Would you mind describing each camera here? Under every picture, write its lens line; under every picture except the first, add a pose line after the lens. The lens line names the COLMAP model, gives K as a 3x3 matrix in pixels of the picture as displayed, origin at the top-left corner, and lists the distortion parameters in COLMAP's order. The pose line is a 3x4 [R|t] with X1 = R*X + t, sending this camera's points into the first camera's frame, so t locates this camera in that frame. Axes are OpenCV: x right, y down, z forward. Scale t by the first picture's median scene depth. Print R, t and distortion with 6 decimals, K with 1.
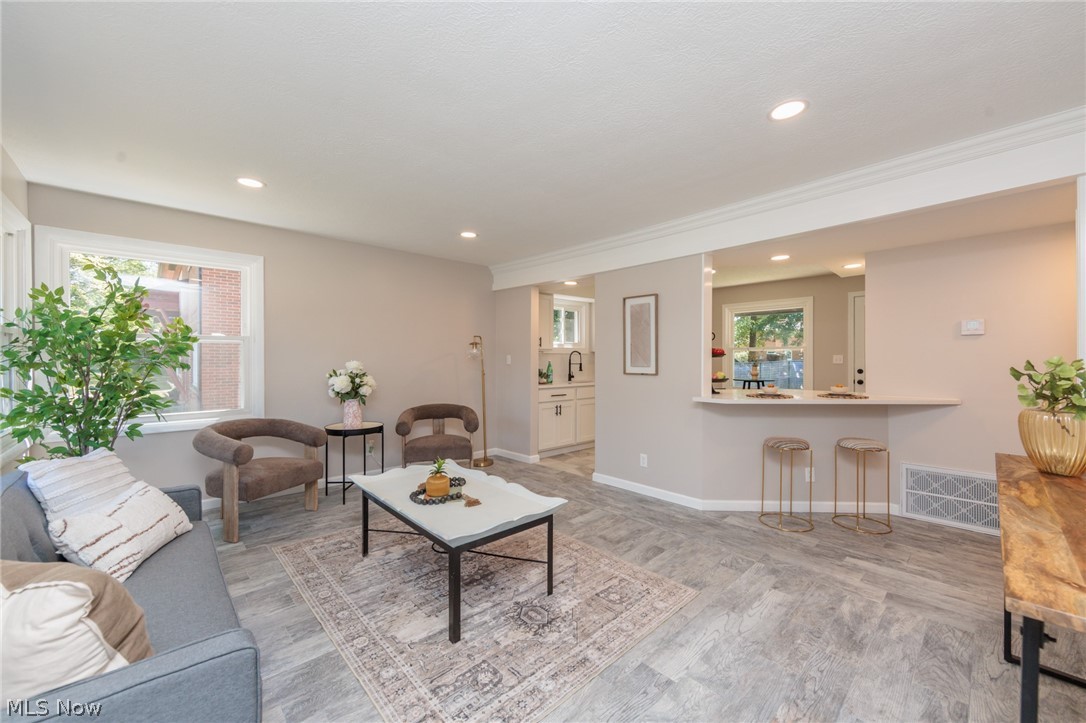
lens RADIAL K [[428.0, 0, 544.1], [0, 428.0, 361.8], [0, 0, 1]] dist [-0.002472, -0.000452]
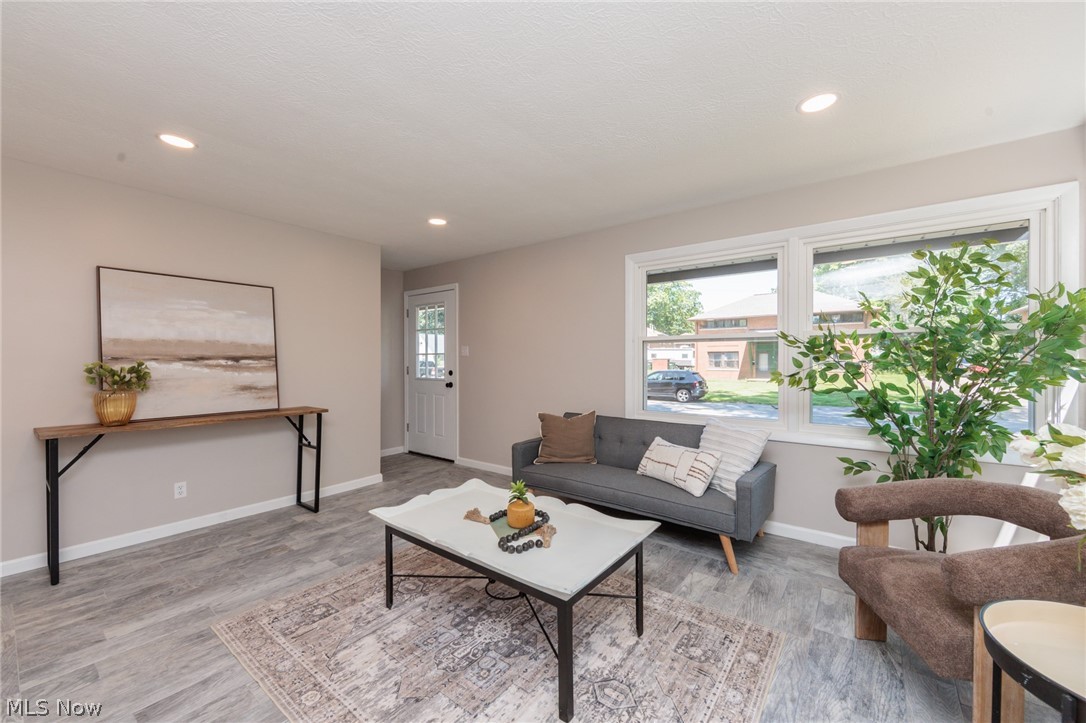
lens RADIAL K [[428.0, 0, 539.3], [0, 428.0, 358.8], [0, 0, 1]] dist [-0.002472, -0.000452]
pose [[-0.987832, 0.002506, -0.155507, -0.145478], [0.000814, 0.999940, 0.010944, -0.017025], [0.155525, 0.010685, -0.987774, 1.703740]]
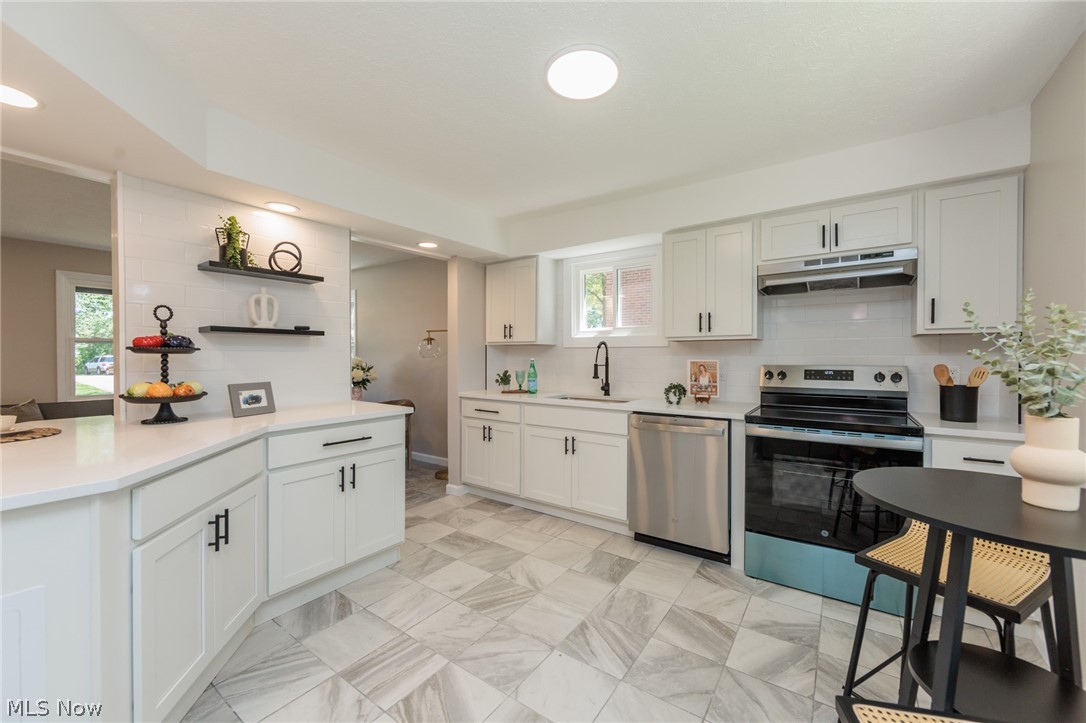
lens RADIAL K [[428.0, 0, 547.3], [0, 428.0, 357.4], [0, 0, 1]] dist [-0.002472, -0.000452]
pose [[0.207671, 0.003190, -0.978194, 1.422086], [-0.010037, 0.999949, 0.001130, -0.013579], [0.978147, 0.009583, 0.207692, 1.924579]]
